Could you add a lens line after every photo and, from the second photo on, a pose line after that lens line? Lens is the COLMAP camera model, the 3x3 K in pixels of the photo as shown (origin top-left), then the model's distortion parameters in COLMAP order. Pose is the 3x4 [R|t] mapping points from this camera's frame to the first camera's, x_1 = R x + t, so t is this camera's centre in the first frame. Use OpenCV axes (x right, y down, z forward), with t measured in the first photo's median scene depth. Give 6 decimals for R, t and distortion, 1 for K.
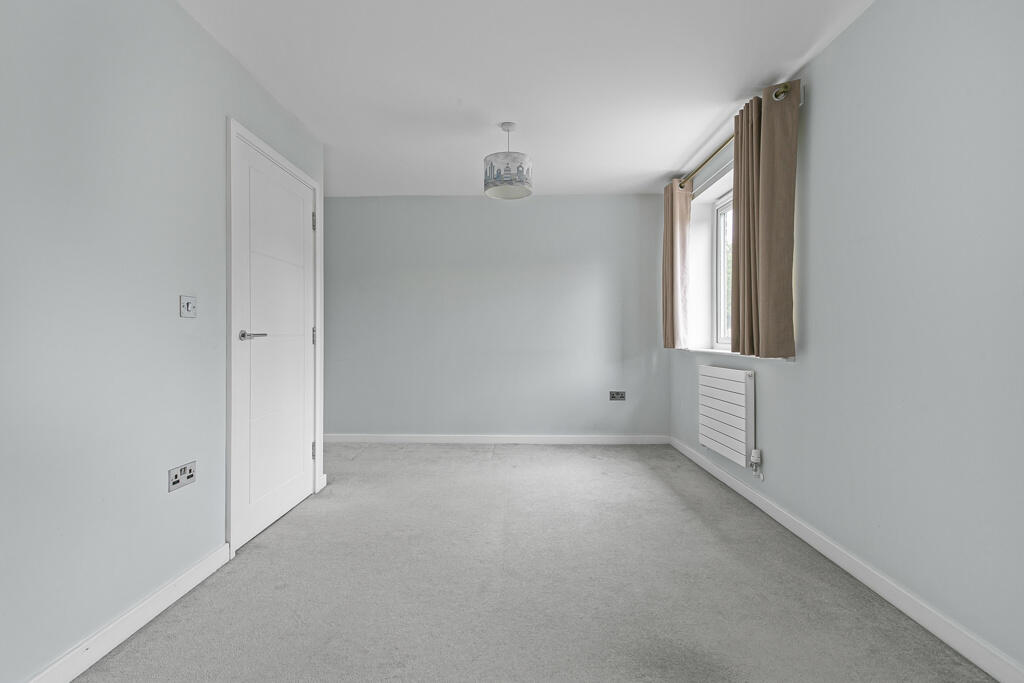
lens RADIAL K [[506.6, 0, 512.0], [0, 506.6, 341.5], [0, 0, 1]] dist [-0.003808, -0.001875]
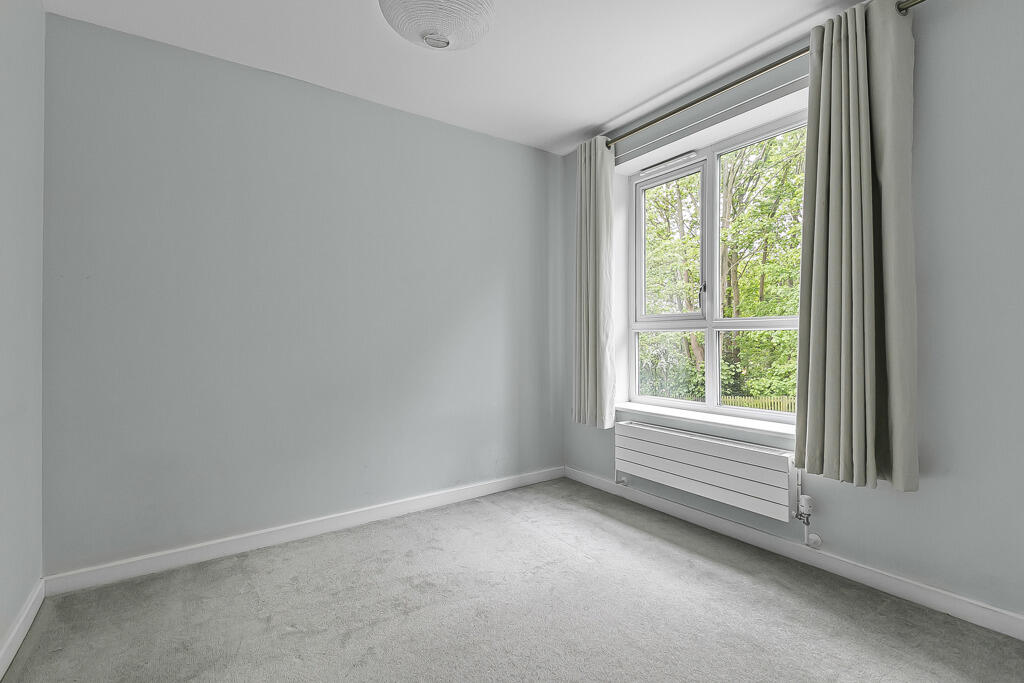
lens RADIAL K [[506.6, 0, 512.0], [0, 506.6, 341.5], [0, 0, 1]] dist [-0.003808, -0.001875]
pose [[0.837568, 0.000864, 0.546333, -0.205188], [0.000164, 0.999998, -0.001833, -0.008498], [-0.546334, 0.001625, 0.837566, 0.437457]]
